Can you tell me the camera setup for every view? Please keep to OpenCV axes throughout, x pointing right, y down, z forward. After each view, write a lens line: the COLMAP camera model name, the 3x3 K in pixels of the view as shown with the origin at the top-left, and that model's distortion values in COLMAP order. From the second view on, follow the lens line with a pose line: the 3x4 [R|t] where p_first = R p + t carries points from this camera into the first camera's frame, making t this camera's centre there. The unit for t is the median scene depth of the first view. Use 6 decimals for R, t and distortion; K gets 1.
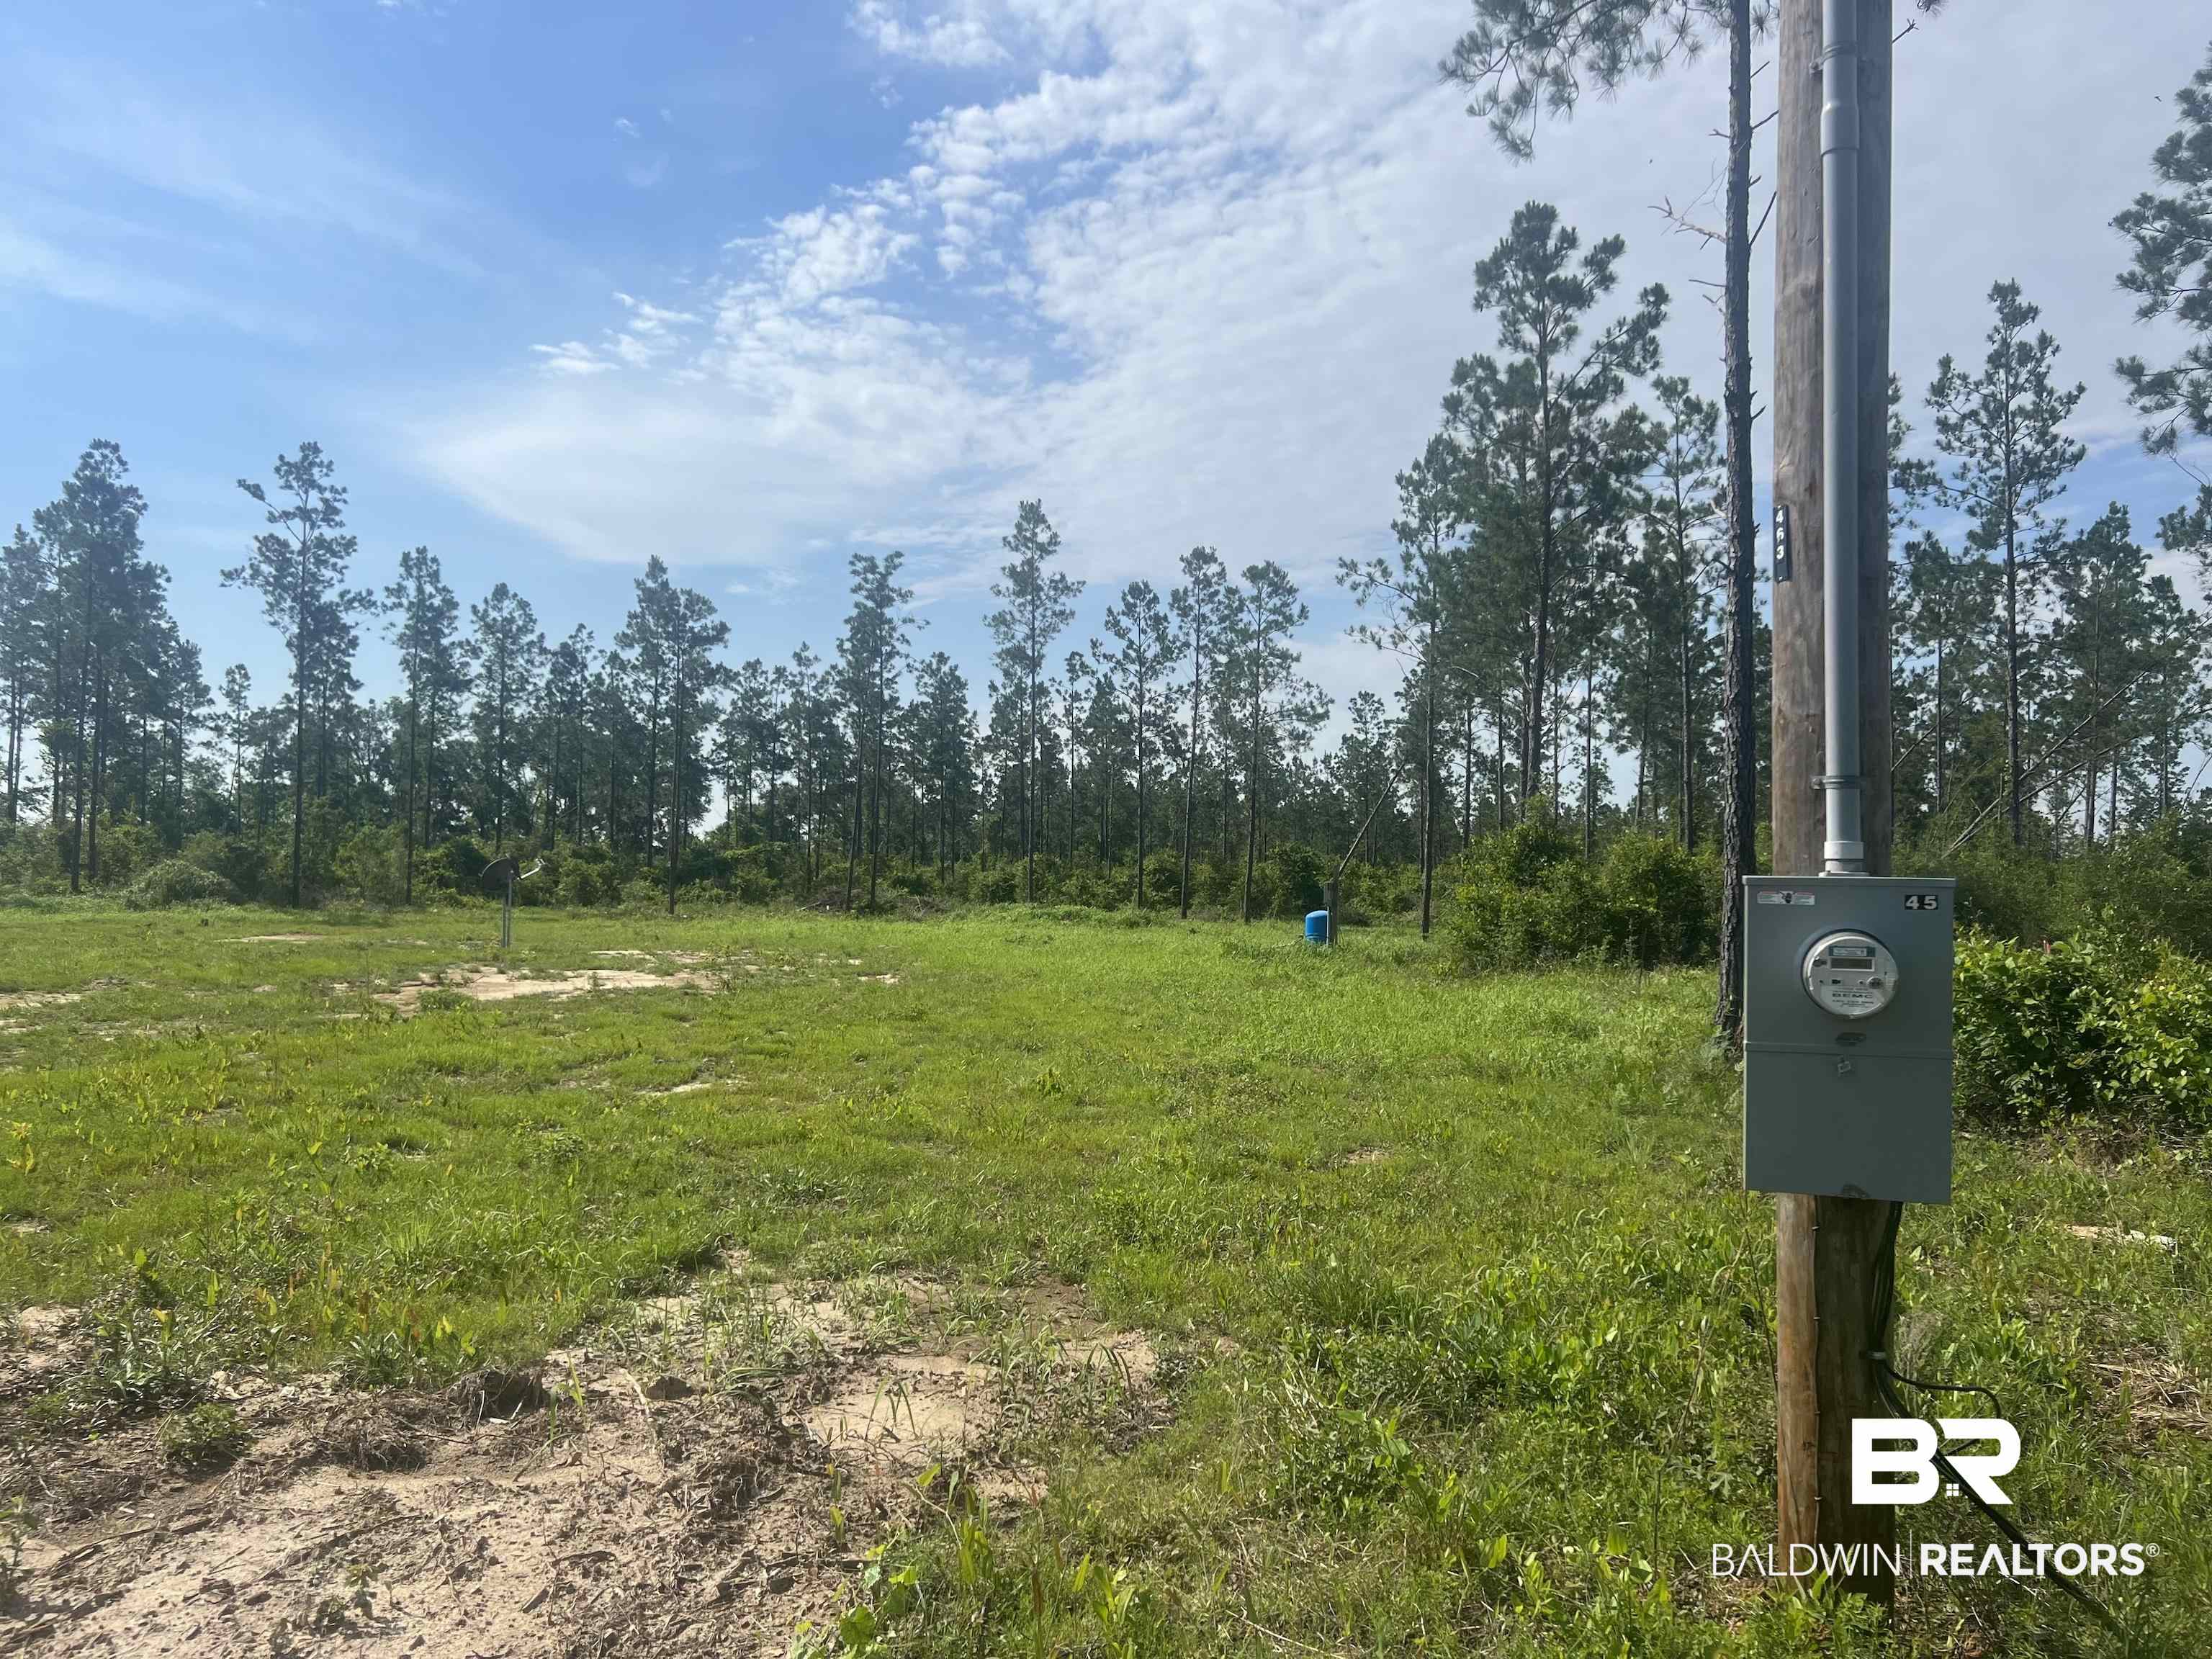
lens RADIAL K [[1670.1, 0, 1113.6], [0, 1670.1, 843.8], [0, 0, 1]] dist [0.052919, -0.000502]
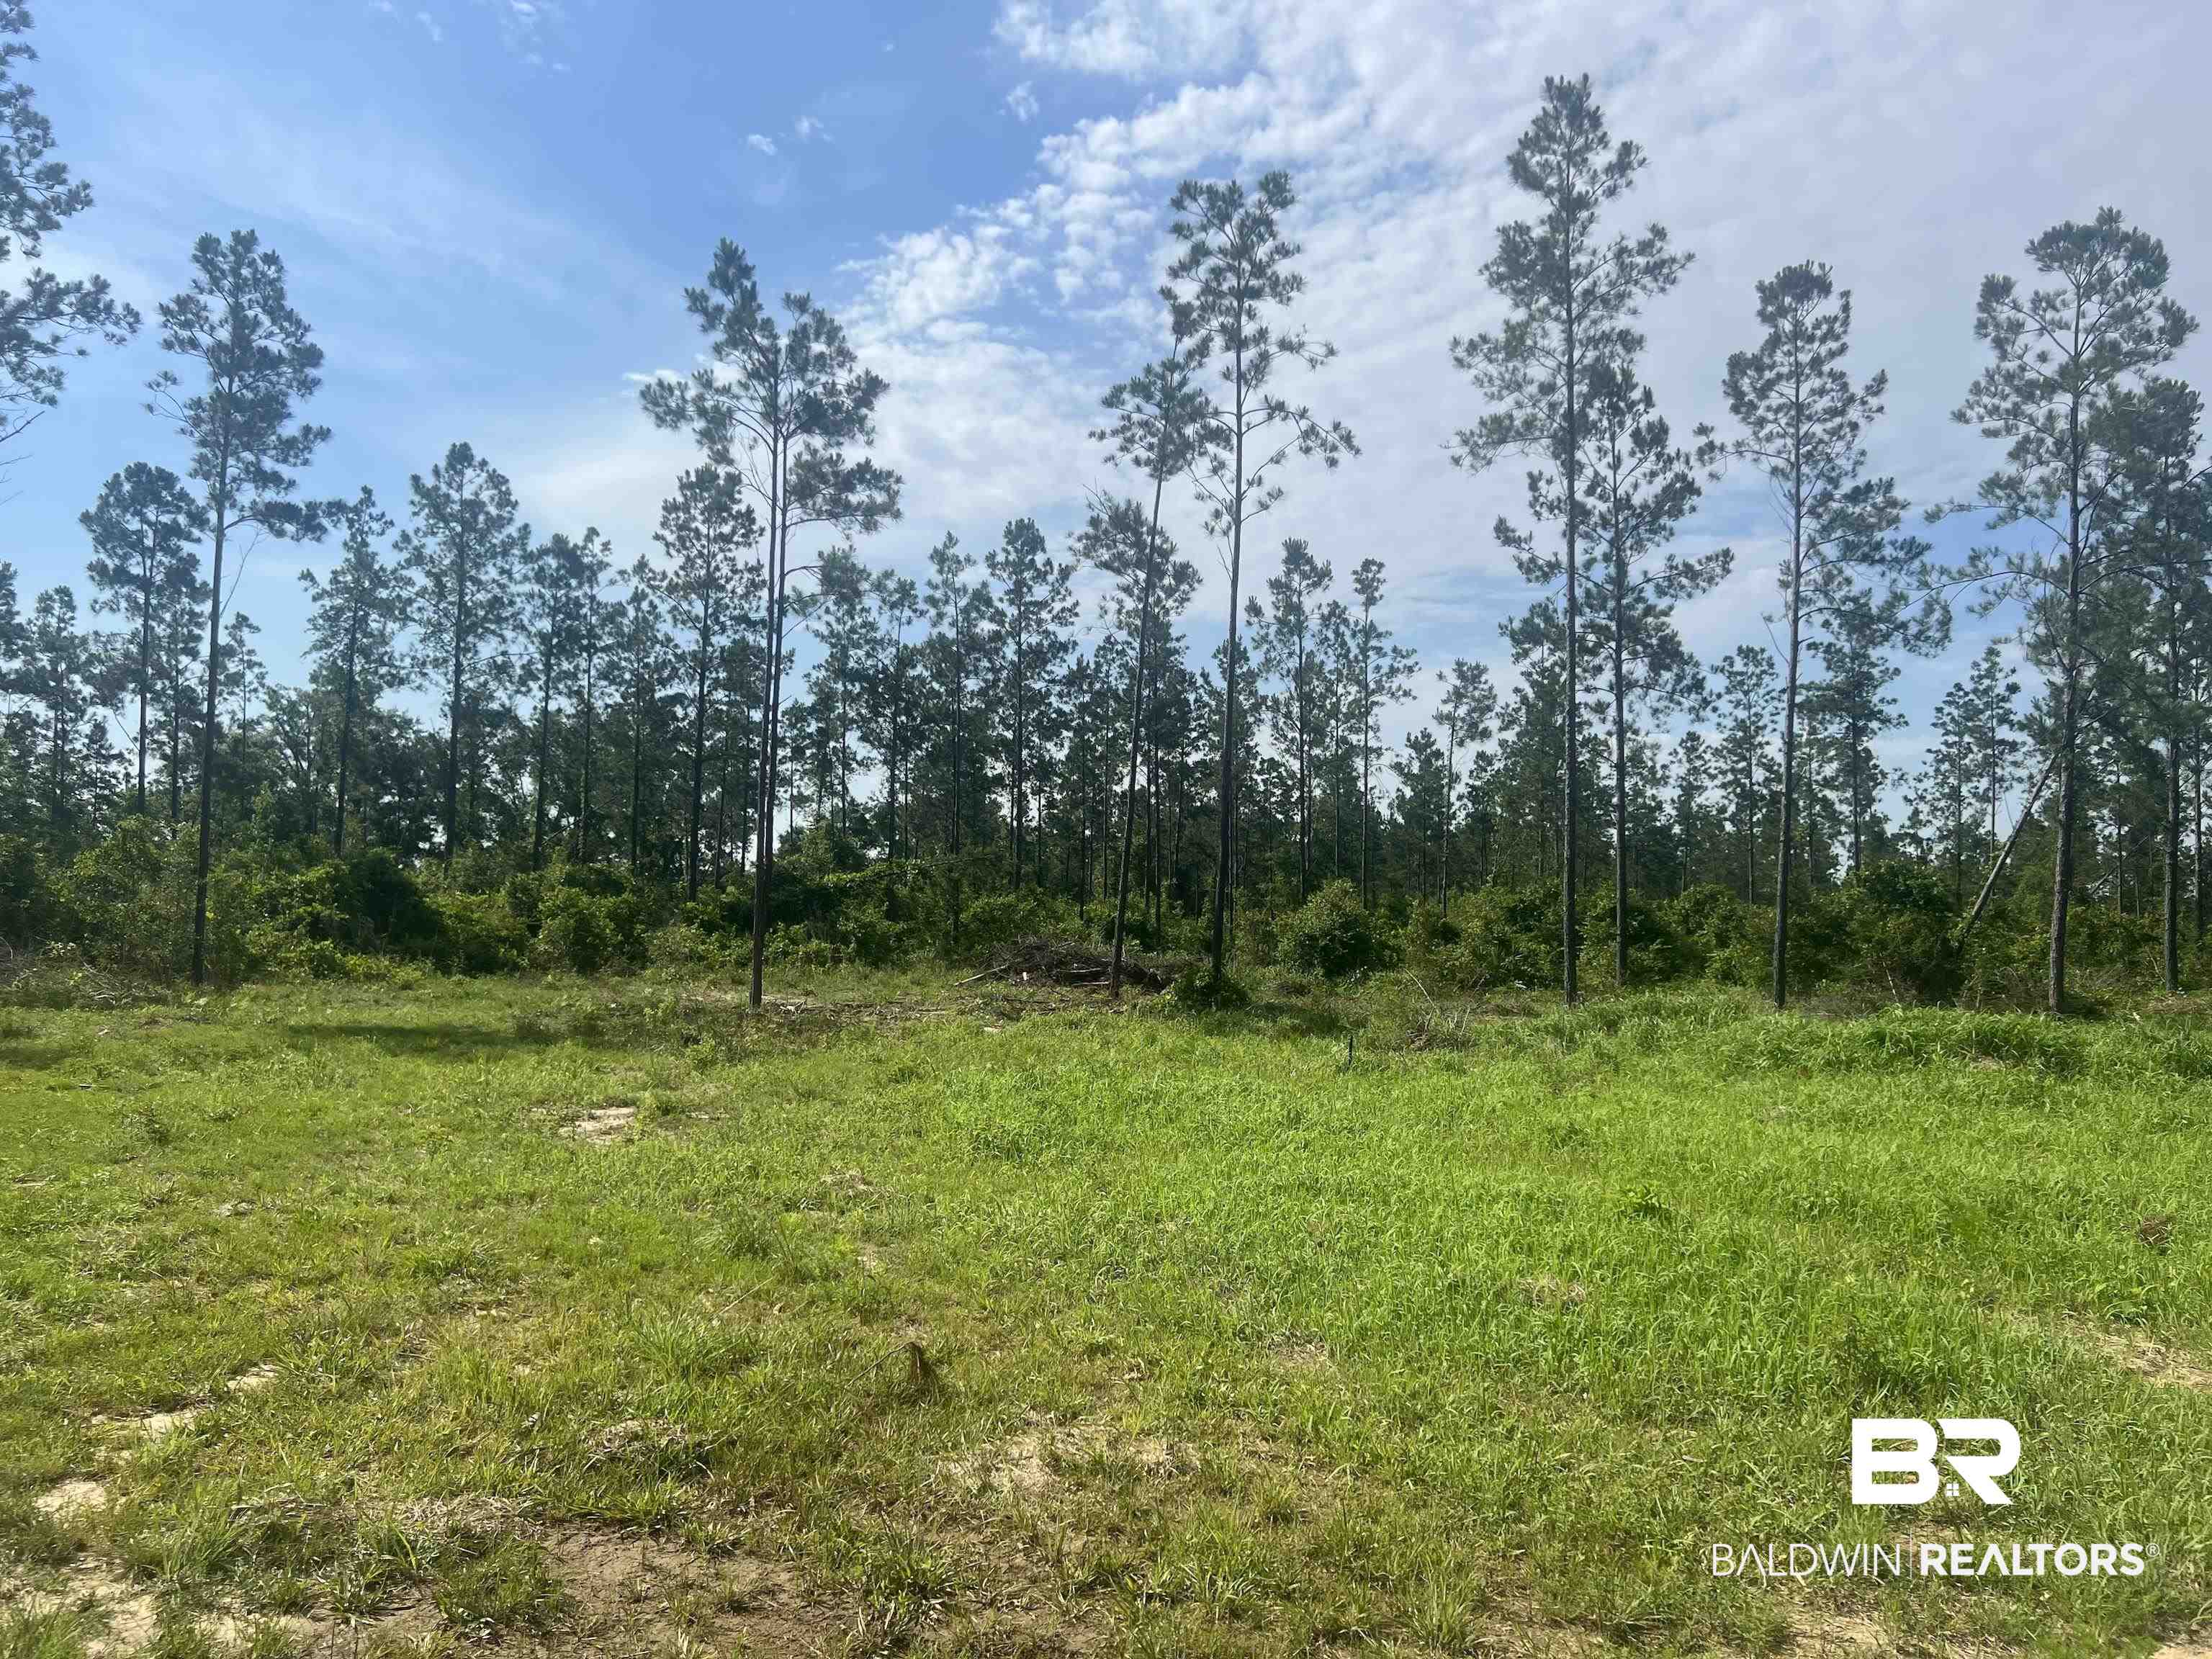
lens RADIAL K [[1670.1, 0, 1099.5], [0, 1670.1, 815.4], [0, 0, 1]] dist [0.052919, -0.000502]
pose [[0.999772, 0.000270, -0.021342, -0.117602], [-0.001183, 0.999085, -0.042749, 0.008092], [0.021311, 0.042764, 0.998858, 0.397556]]
